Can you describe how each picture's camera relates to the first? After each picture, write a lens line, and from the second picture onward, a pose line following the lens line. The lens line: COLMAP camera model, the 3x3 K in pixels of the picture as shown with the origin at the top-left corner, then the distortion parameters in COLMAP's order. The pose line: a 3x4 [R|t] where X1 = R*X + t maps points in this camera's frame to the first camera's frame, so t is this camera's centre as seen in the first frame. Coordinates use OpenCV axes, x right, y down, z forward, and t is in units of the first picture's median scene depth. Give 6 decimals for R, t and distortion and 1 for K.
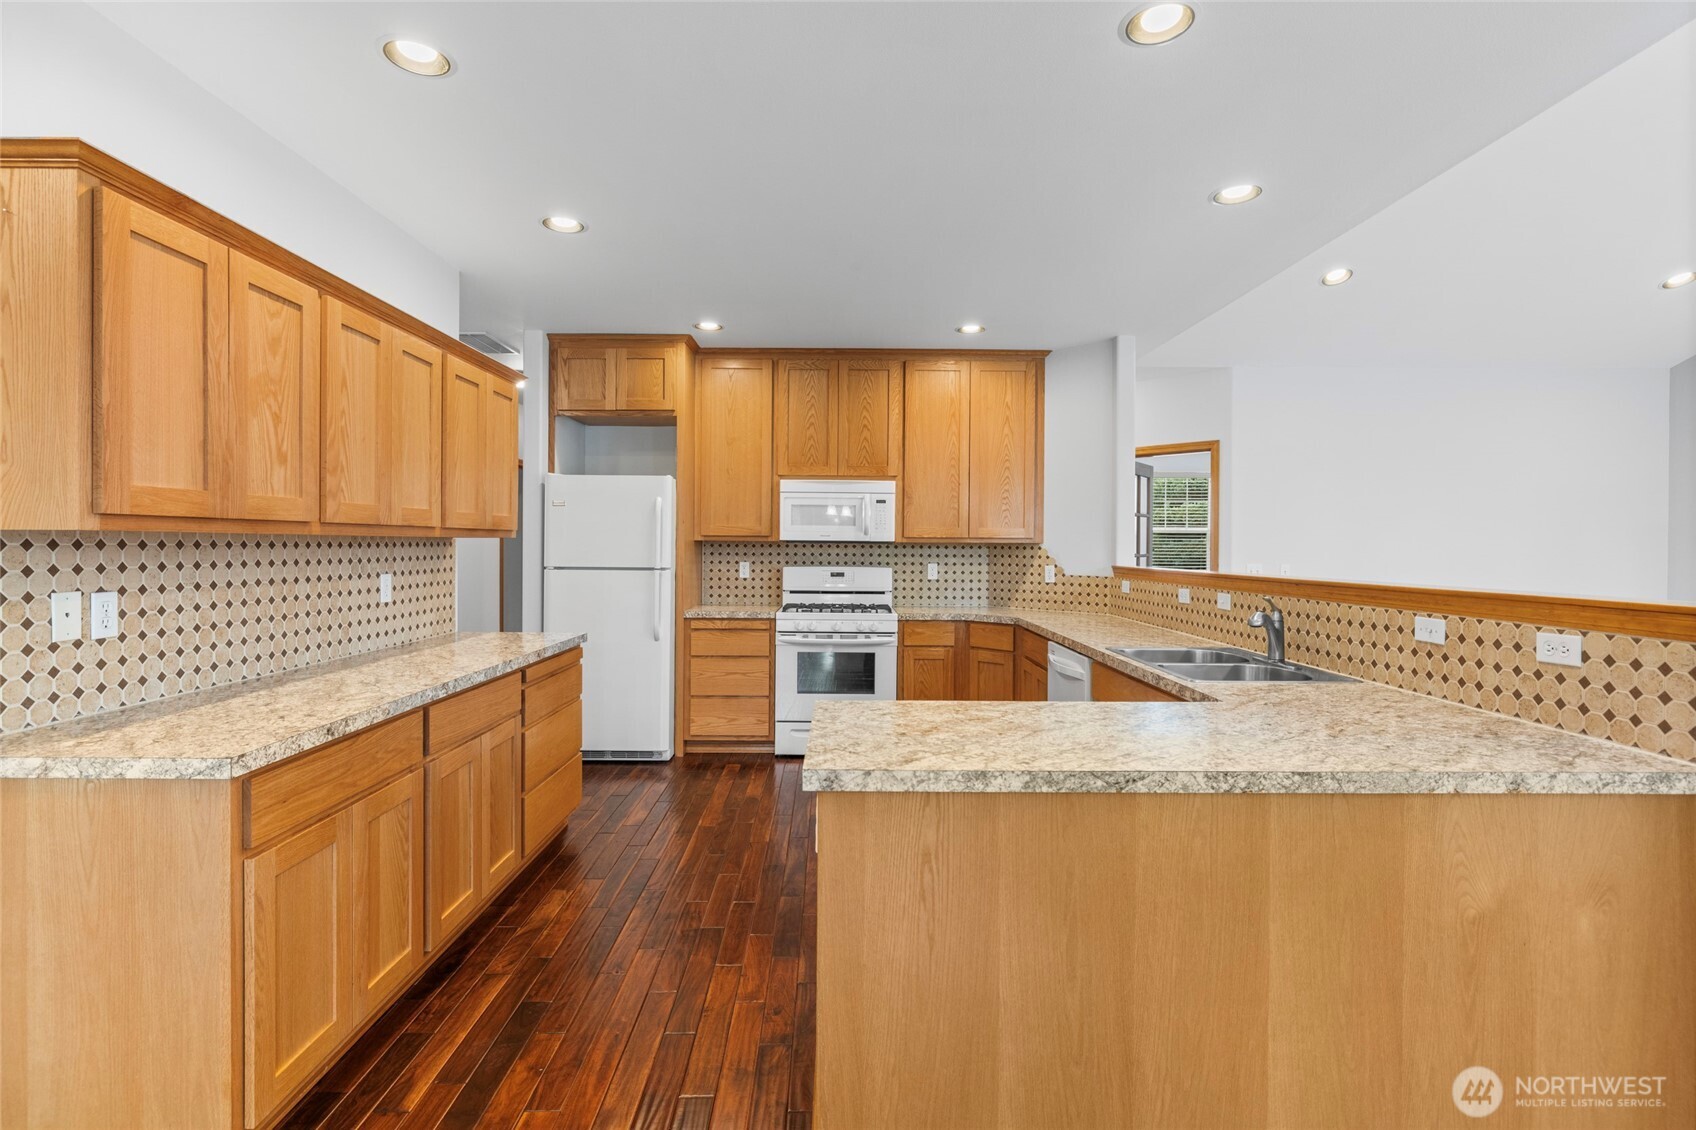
lens RADIAL K [[803.1, 0, 853.0], [0, 803.1, 553.2], [0, 0, 1]] dist [-0.007140, -0.000037]
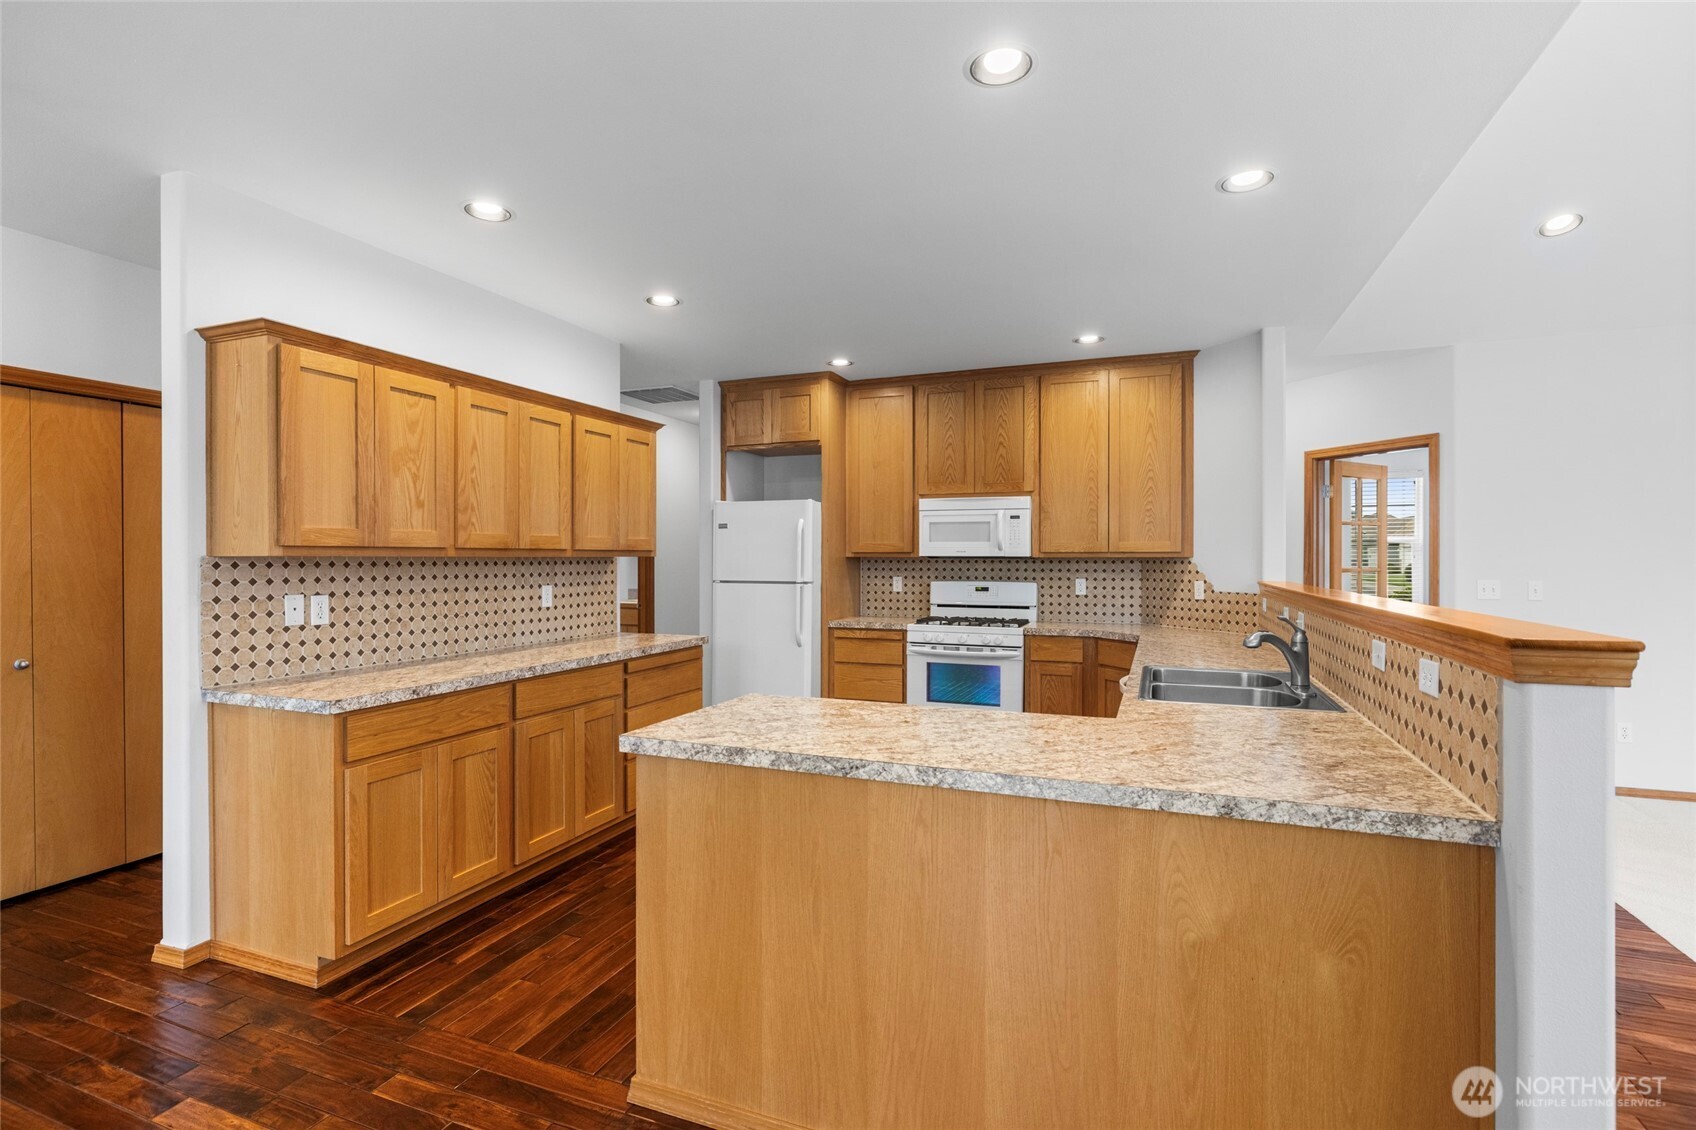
lens RADIAL K [[810.6, 0, 848.0], [0, 810.6, 565.0], [0, 0, 1]] dist [-0.010320, -0.000153]
pose [[0.925118, -0.003727, -0.379662, 0.338977], [0.002311, 0.999989, -0.004186, -0.000545], [0.379674, 0.002995, 0.925116, -0.033559]]
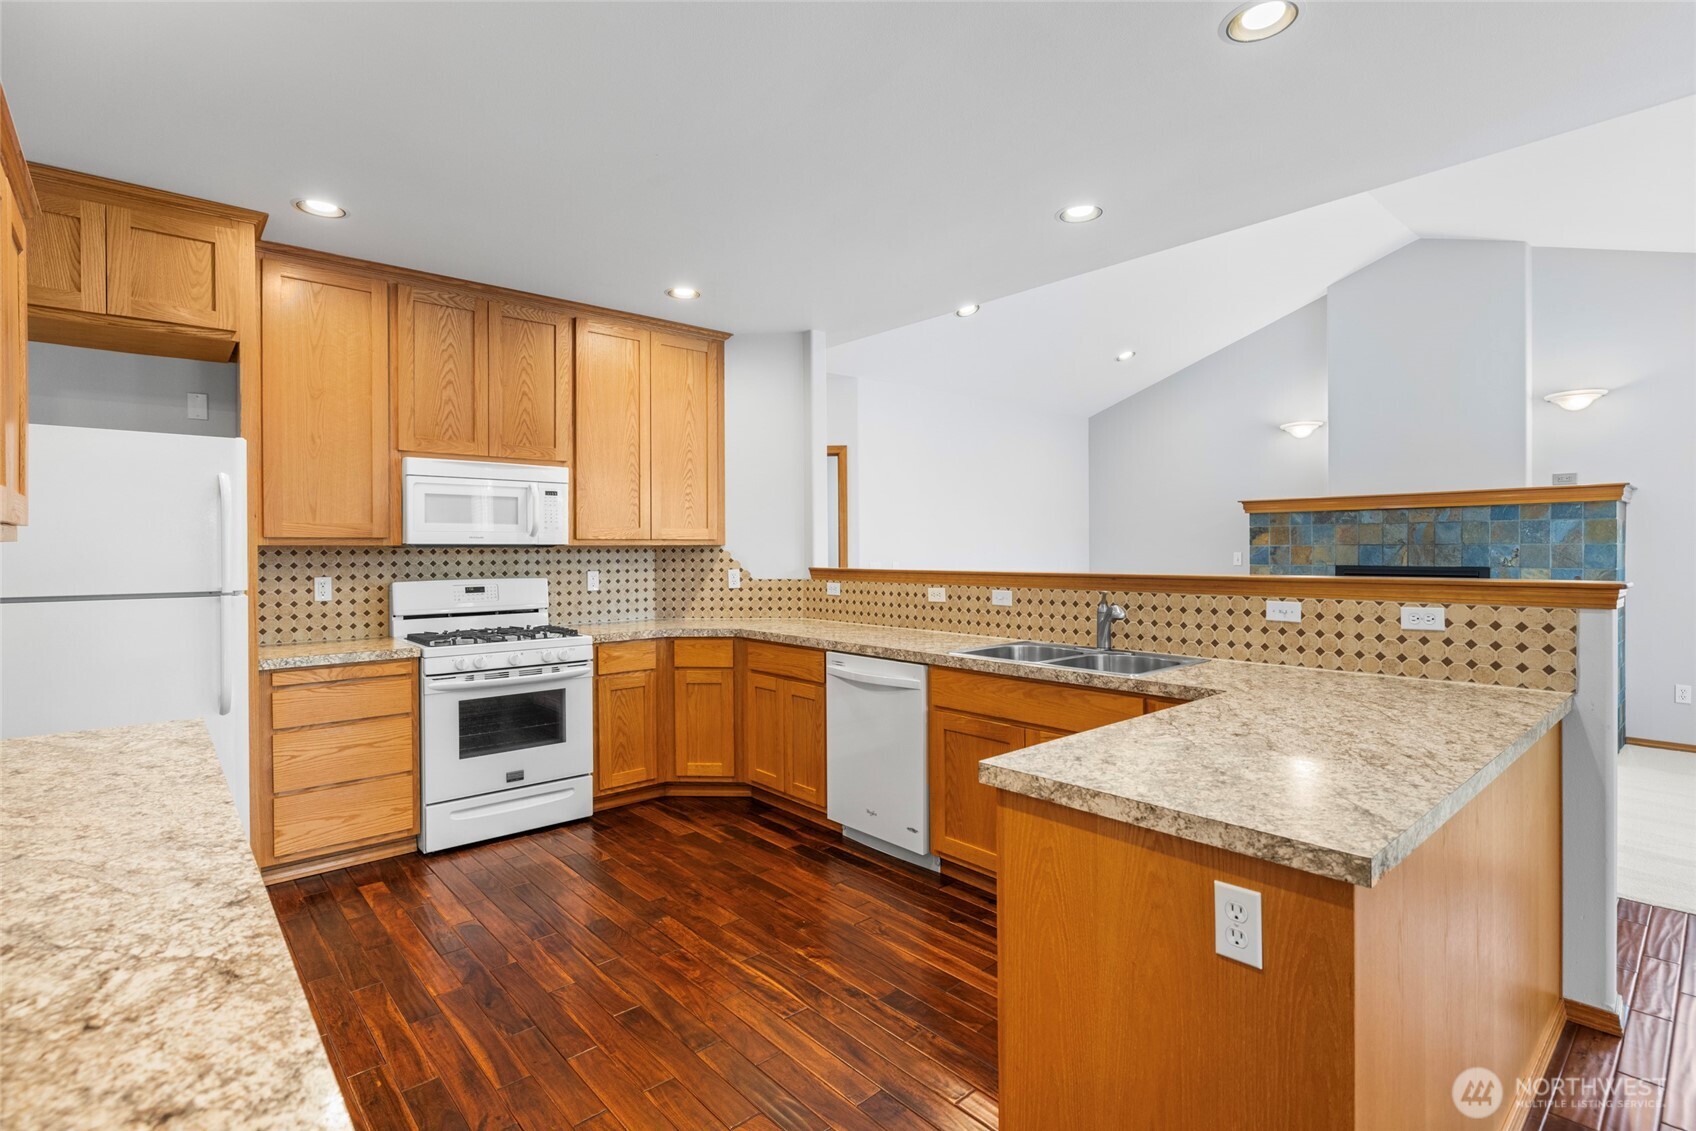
lens RADIAL K [[803.1, 0, 853.0], [0, 803.1, 553.7], [0, 0, 1]] dist [-0.007140, -0.000037]
pose [[0.755020, -0.015341, 0.655522, -0.379686], [0.017574, 0.999841, 0.003158, -0.004706], [-0.655466, 0.009136, 0.755169, 0.333104]]
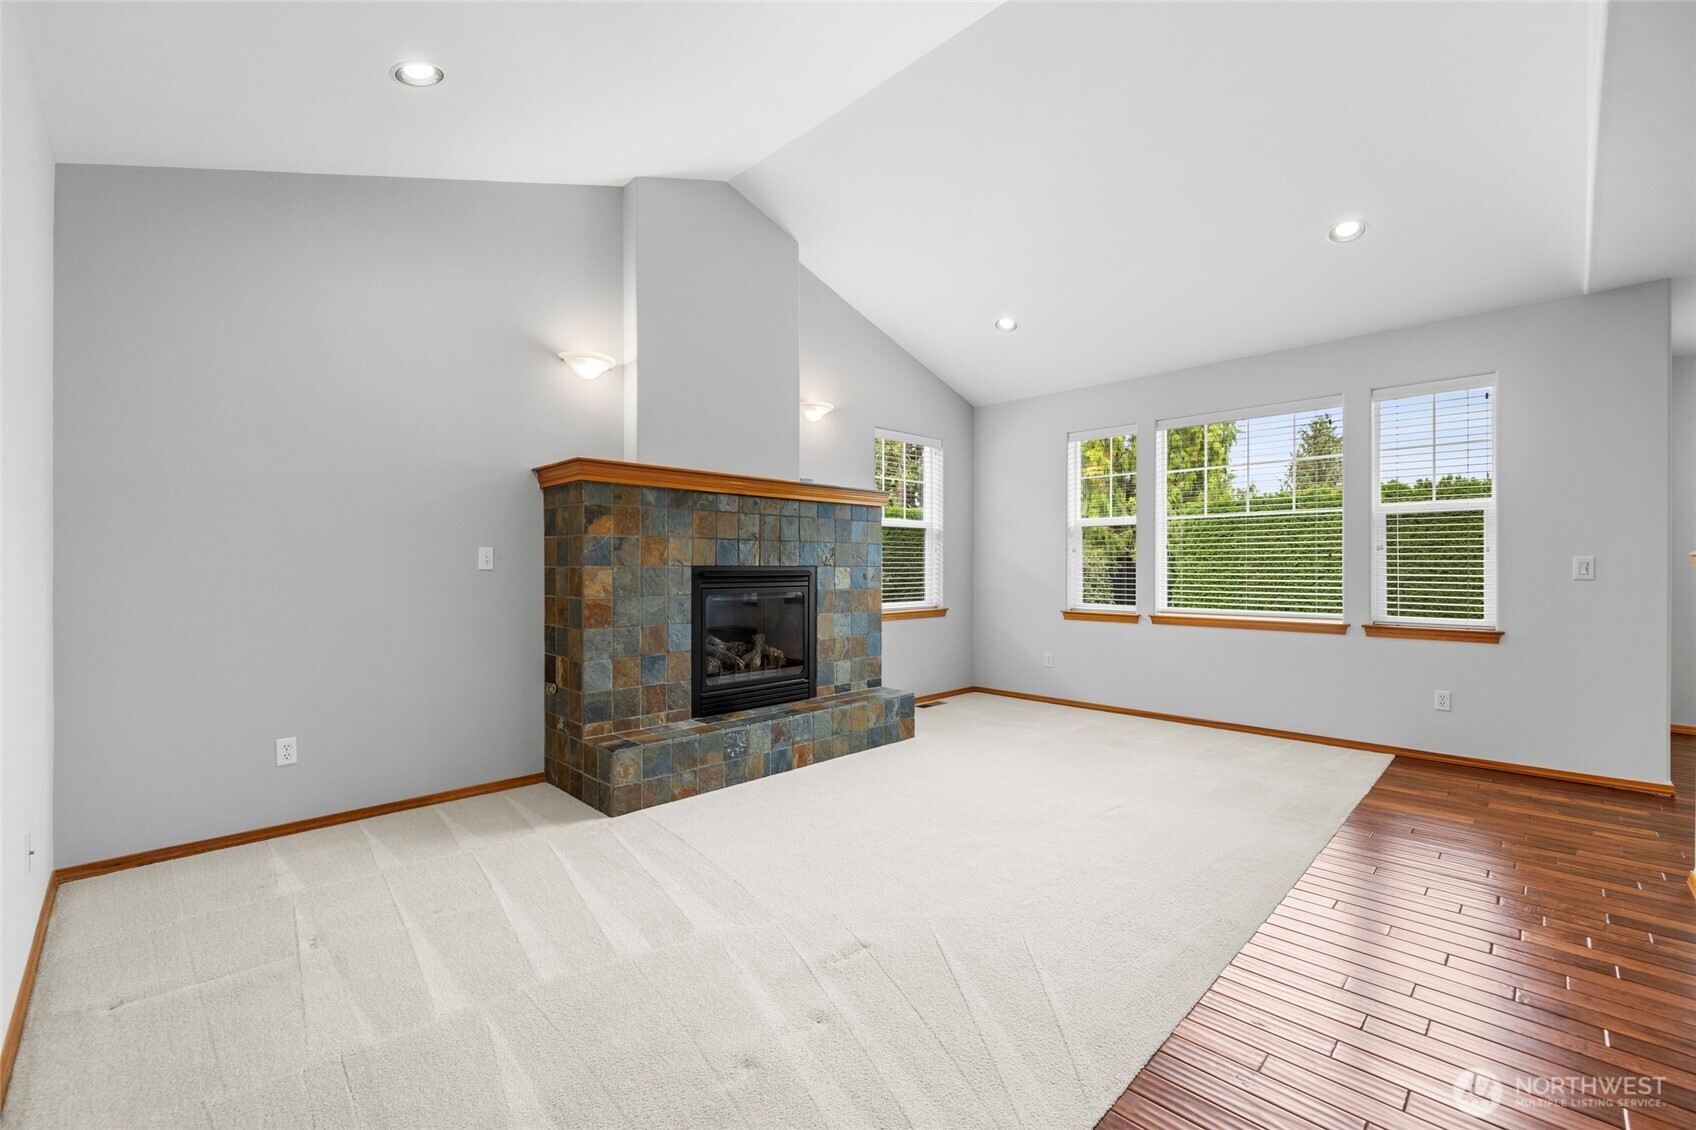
lens RADIAL K [[717.3, 0, 847.7], [0, 717.3, 558.4], [0, 0, 1]] dist [0.000427, 0.000048]
pose [[-0.695524, -0.001657, 0.718501, 0.057894], [0.001382, 0.999992, 0.003644, 0.010748], [-0.718502, 0.003528, -0.695516, 0.904974]]
